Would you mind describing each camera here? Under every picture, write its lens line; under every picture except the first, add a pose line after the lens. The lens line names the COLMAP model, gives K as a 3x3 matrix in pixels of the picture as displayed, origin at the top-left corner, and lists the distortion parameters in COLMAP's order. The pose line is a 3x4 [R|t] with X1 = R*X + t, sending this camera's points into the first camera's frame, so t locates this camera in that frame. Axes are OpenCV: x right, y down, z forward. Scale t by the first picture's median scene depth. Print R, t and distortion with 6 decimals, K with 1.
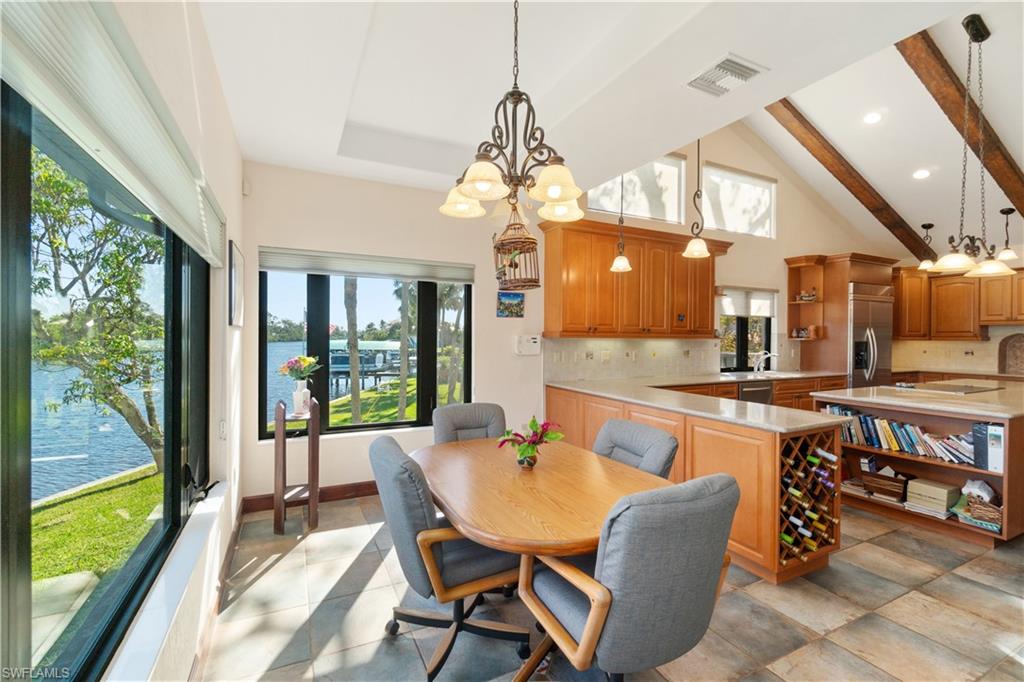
lens RADIAL K [[440.9, 0, 511.1], [0, 440.9, 338.8], [0, 0, 1]] dist [-0.002280, -0.000119]
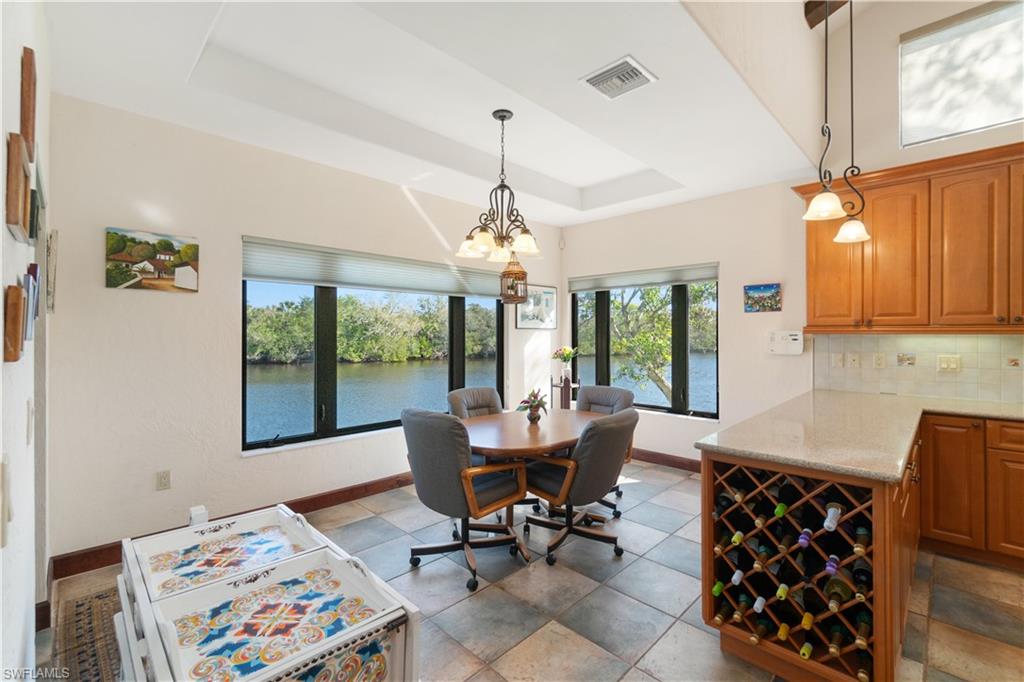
lens RADIAL K [[440.9, 0, 511.4], [0, 440.9, 336.9], [0, 0, 1]] dist [-0.002280, -0.000119]
pose [[0.318061, -0.002227, -0.948068, 0.695319], [0.000110, 0.999997, -0.002312, 0.004560], [0.948070, 0.000631, 0.318060, 0.227932]]
